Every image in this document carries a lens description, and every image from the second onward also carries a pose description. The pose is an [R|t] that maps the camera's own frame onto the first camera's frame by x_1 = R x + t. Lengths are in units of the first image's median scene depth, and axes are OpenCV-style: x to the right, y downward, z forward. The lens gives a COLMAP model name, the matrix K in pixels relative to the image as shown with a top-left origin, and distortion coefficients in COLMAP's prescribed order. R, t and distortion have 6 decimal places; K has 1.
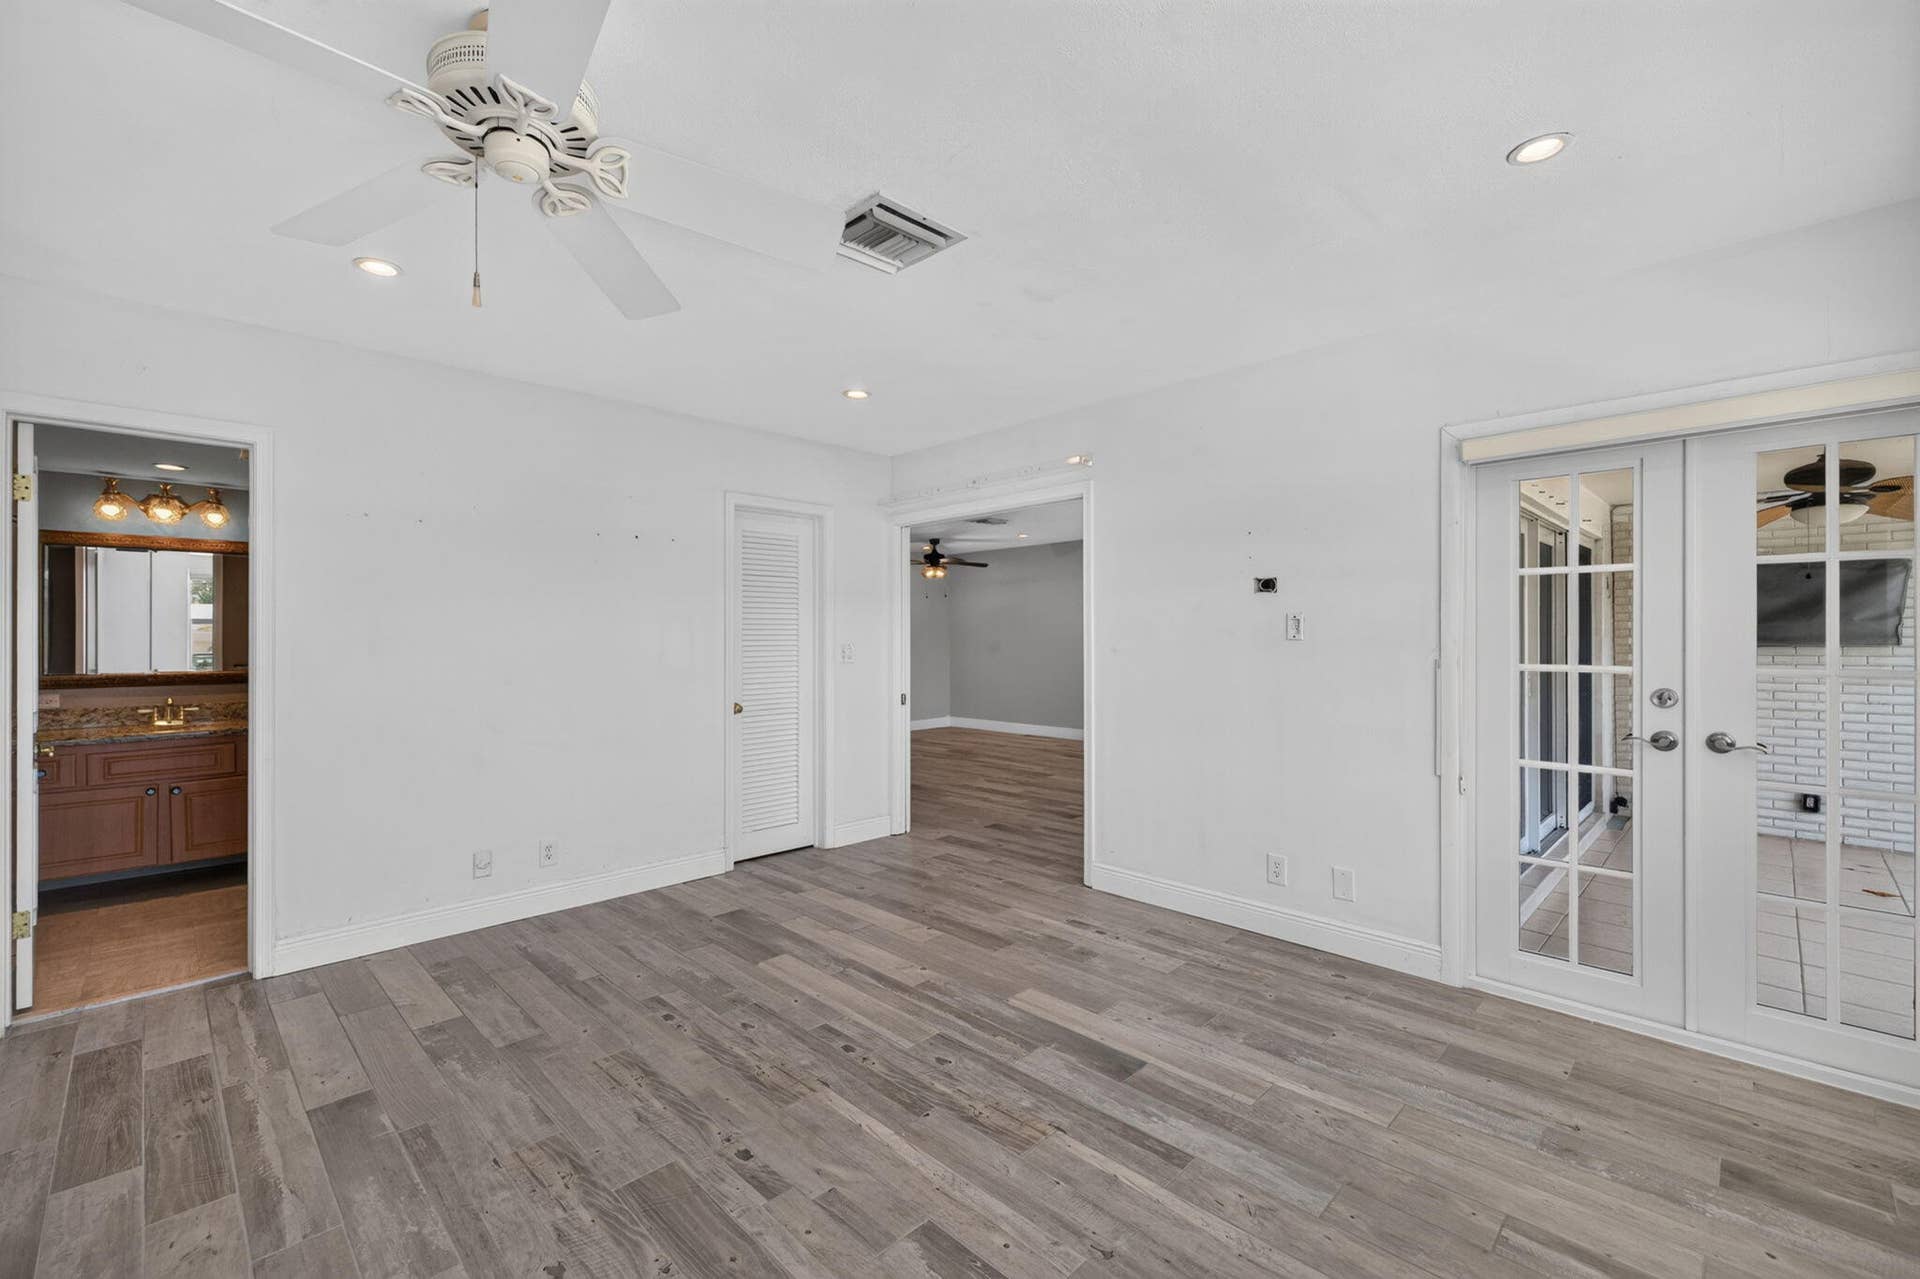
lens RADIAL K [[813.3, 0, 948.1], [0, 813.3, 622.7], [0, 0, 1]] dist [0.007801, 0.000092]
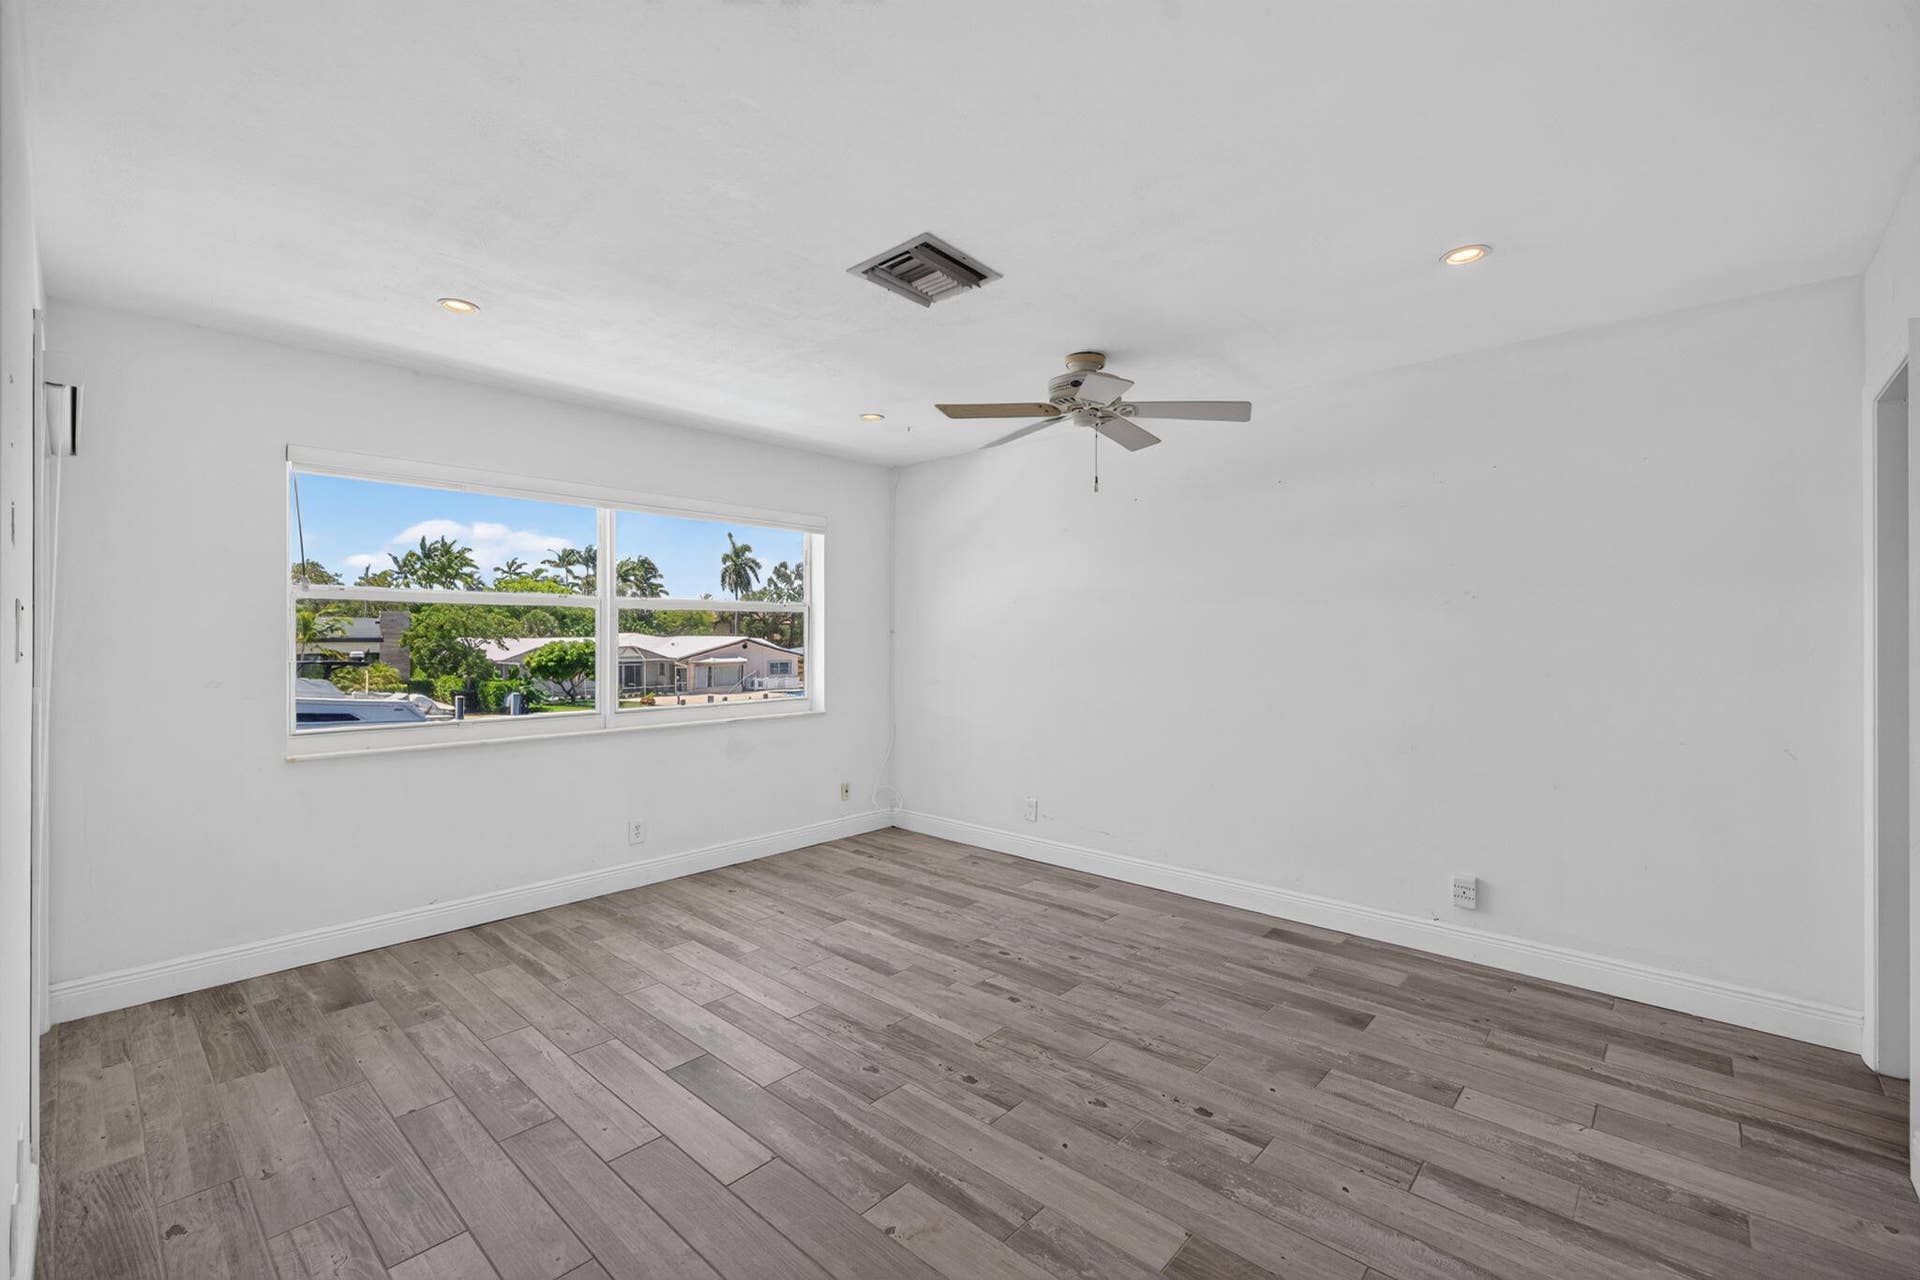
lens RADIAL K [[805.1, 0, 958.0], [0, 805.1, 638.7], [0, 0, 1]] dist [0.008465, -0.000358]
pose [[-0.998763, 0.000576, -0.049722, -0.057463], [0.001209, 0.999919, -0.012685, 0.019344], [0.049710, -0.012730, -0.998683, 1.810800]]
